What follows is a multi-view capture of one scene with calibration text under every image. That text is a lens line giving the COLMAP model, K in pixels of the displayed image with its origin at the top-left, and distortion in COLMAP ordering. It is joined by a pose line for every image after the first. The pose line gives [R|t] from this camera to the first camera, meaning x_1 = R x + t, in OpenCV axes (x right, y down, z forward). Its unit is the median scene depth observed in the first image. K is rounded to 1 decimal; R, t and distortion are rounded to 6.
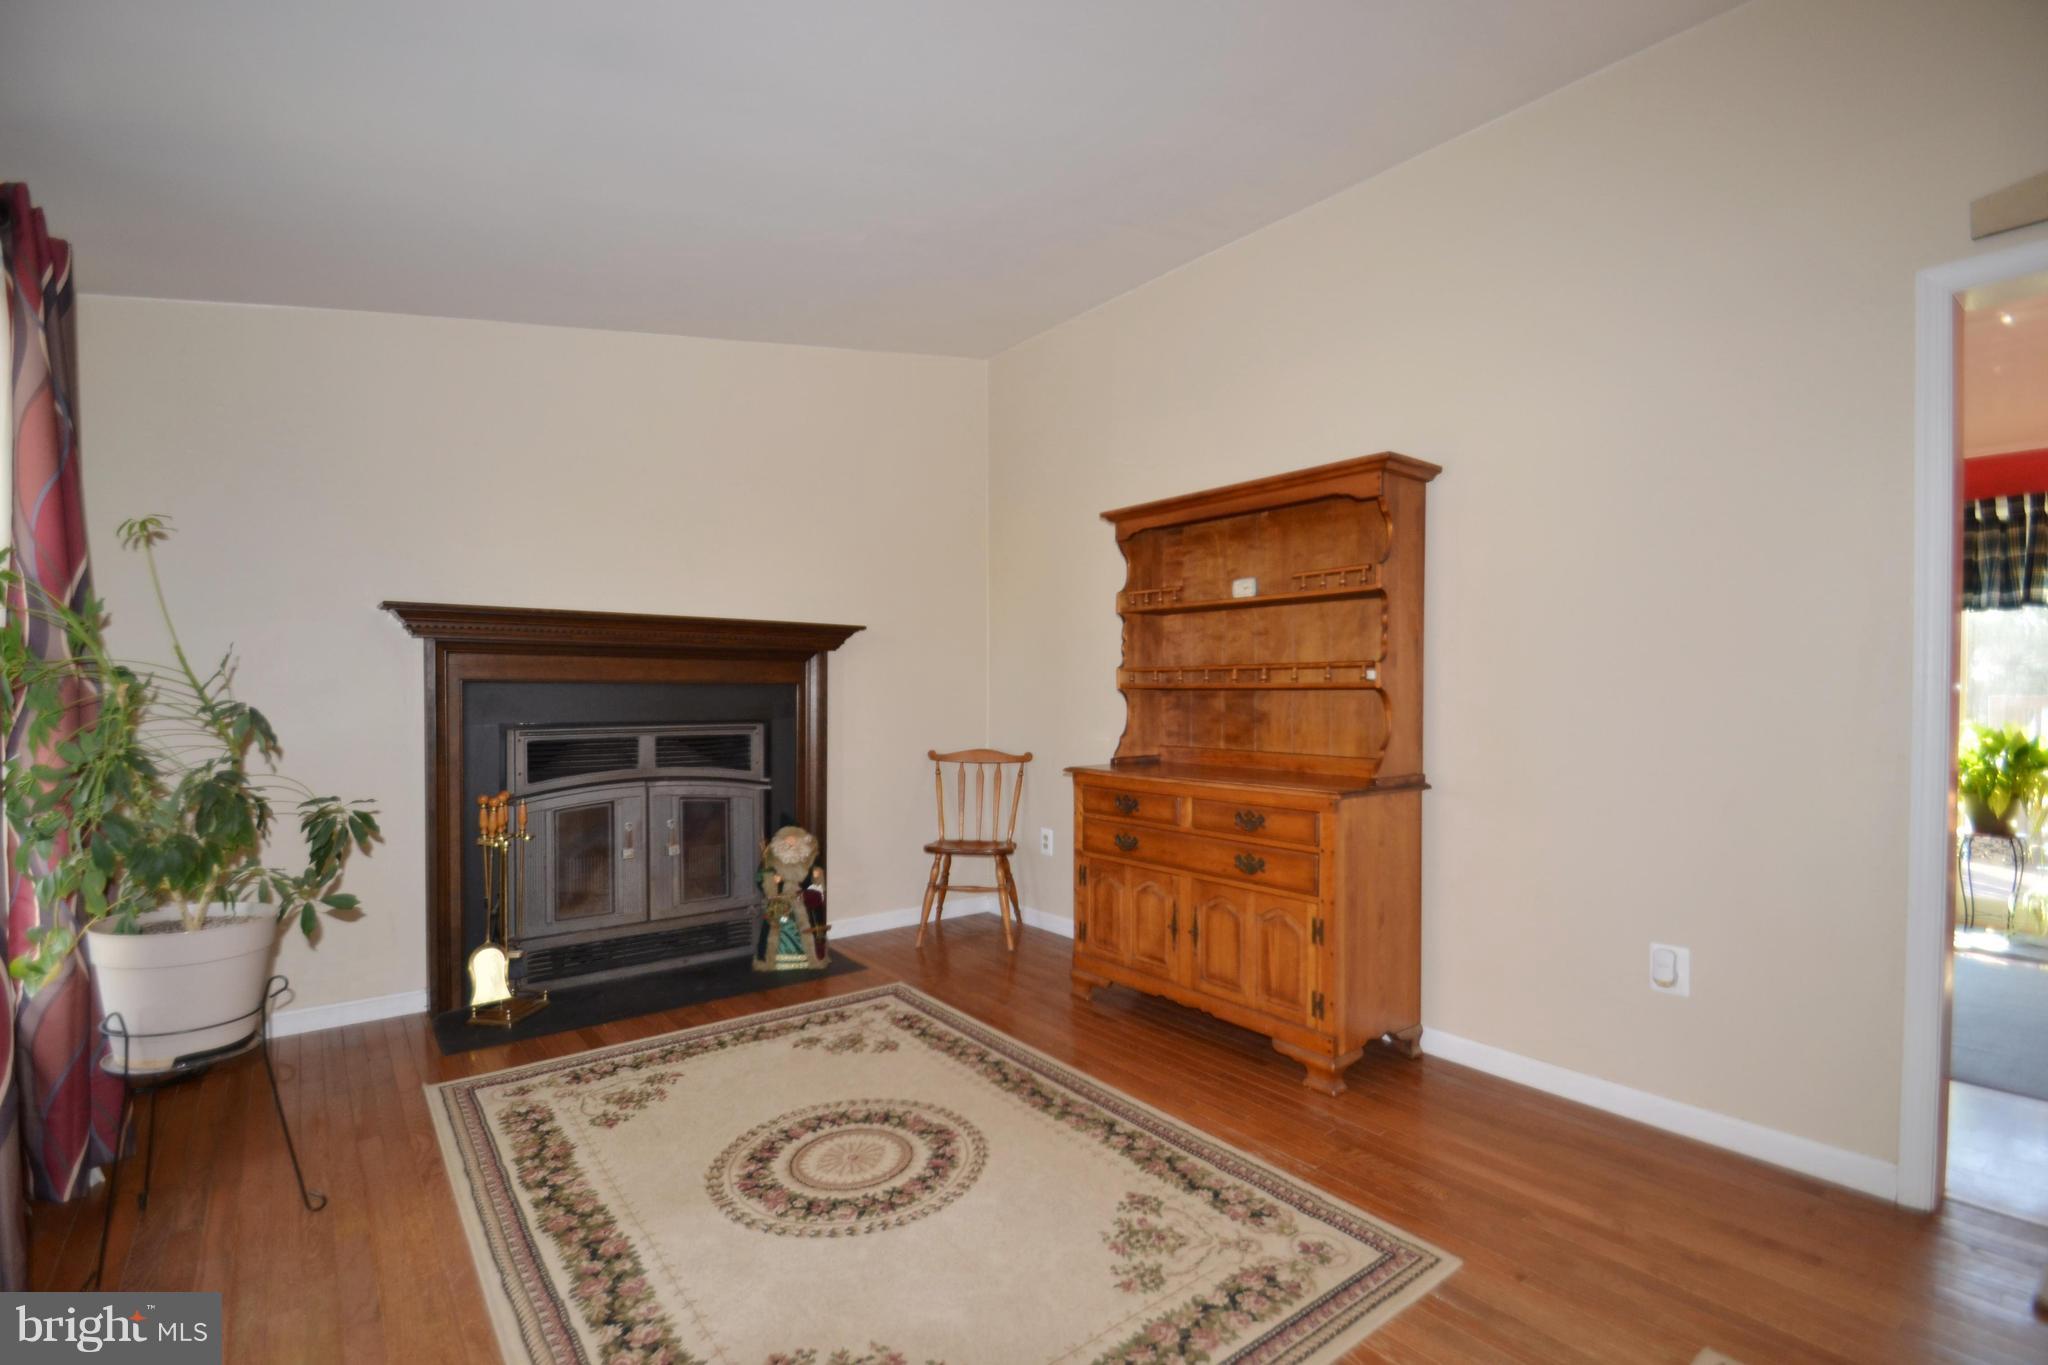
lens RADIAL K [[923.6, 0, 997.7], [0, 923.6, 696.8], [0, 0, 1]] dist [0.003431, -0.000198]
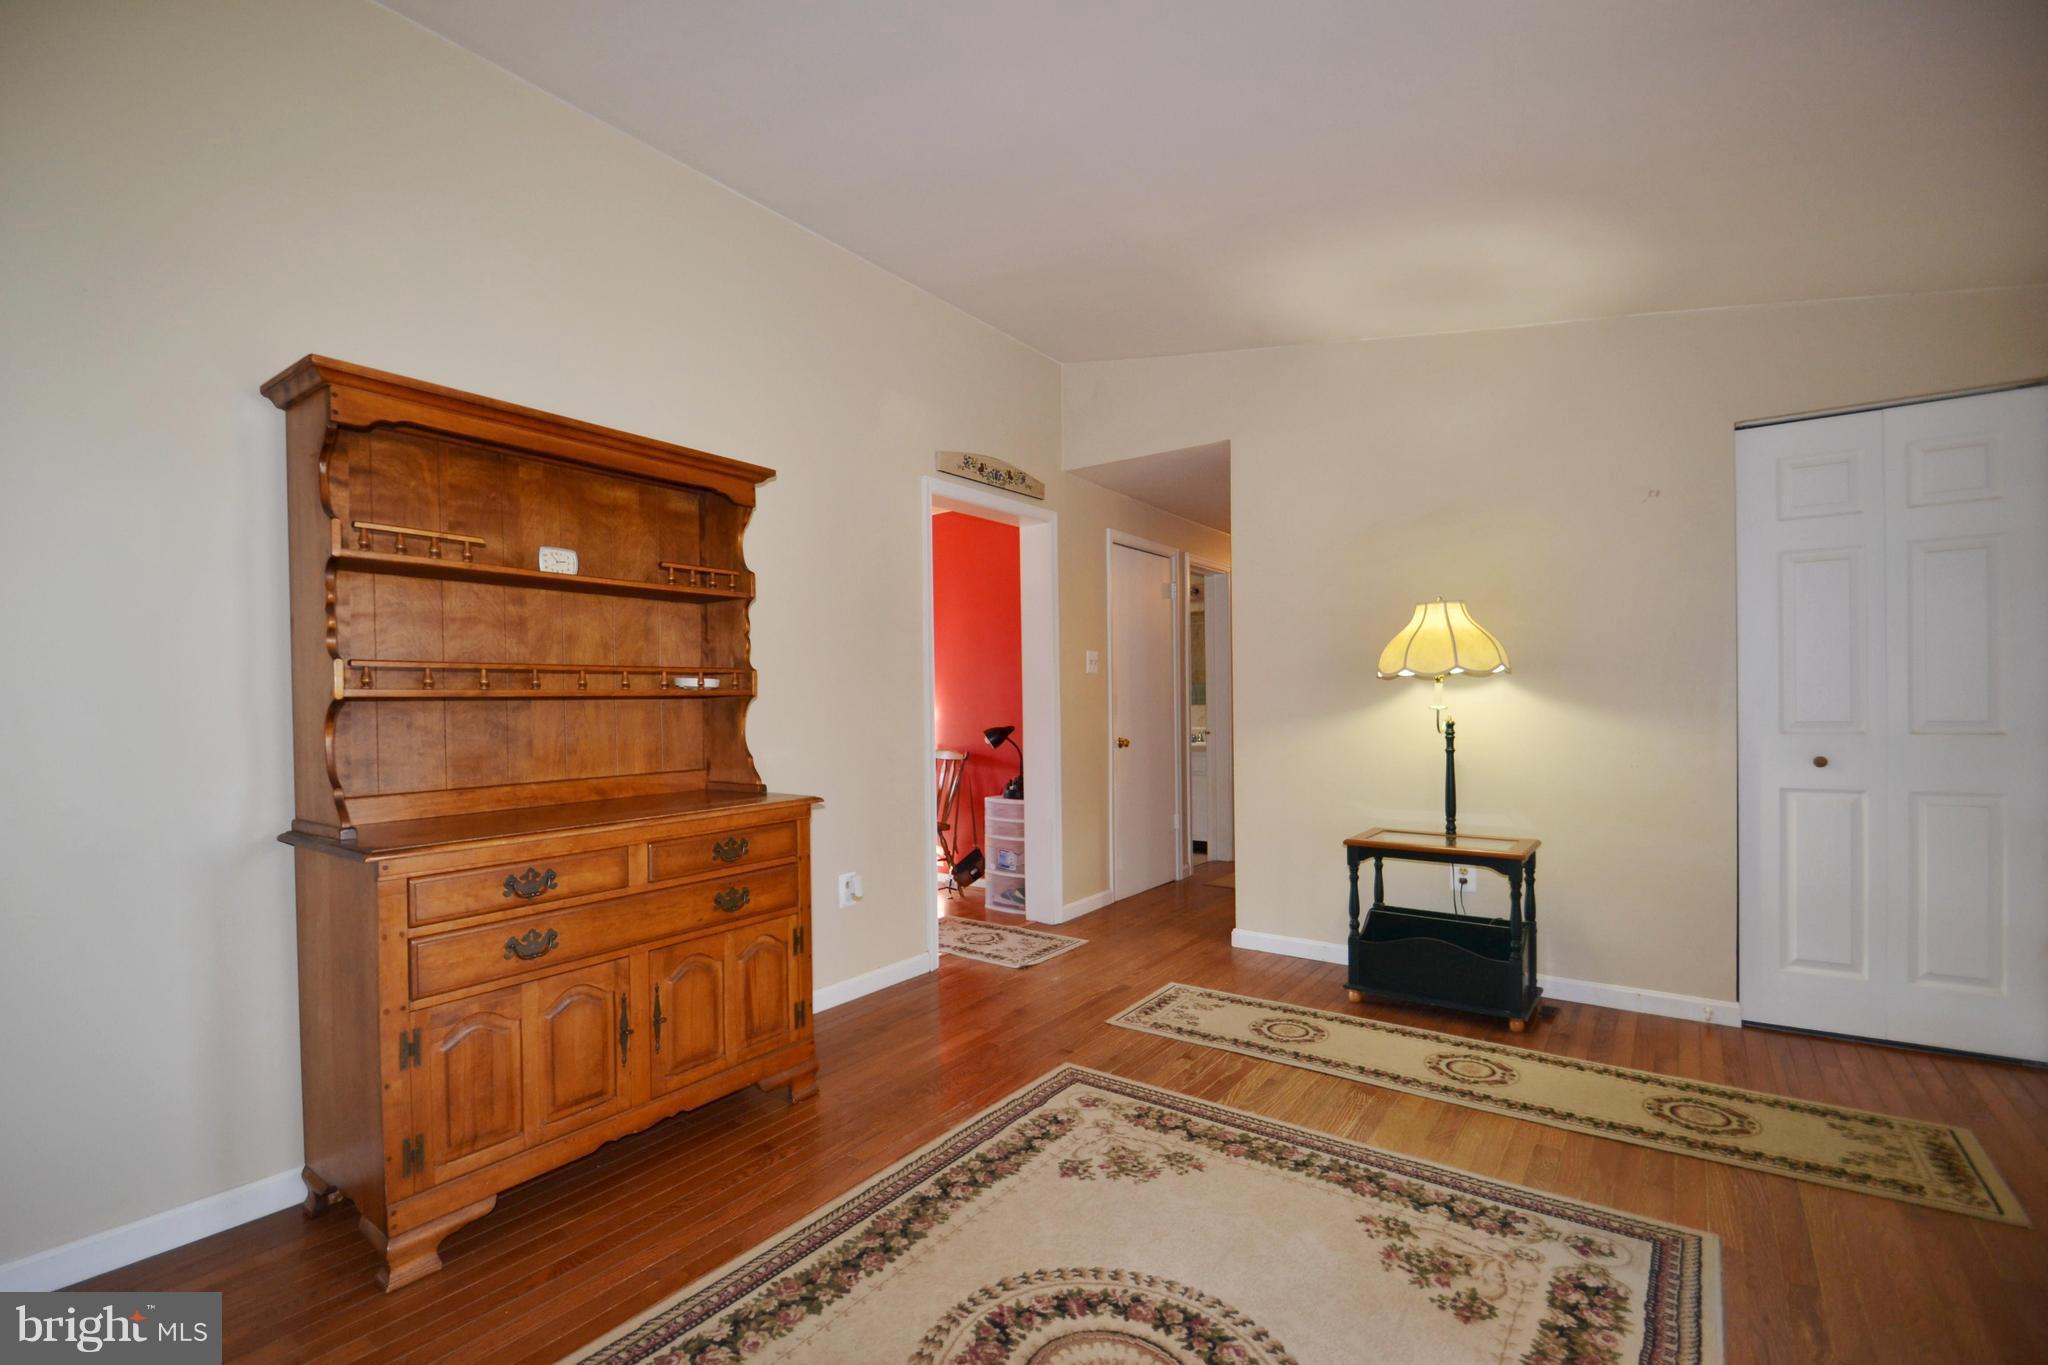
lens RADIAL K [[907.6, 0, 986.7], [0, 907.6, 709.4], [0, 0, 1]] dist [0.013895, -0.019172]
pose [[-0.266578, -0.007534, 0.963784, -0.695893], [0.019825, 0.999715, 0.013299, -0.003391], [-0.963609, 0.022652, -0.266353, 1.141935]]
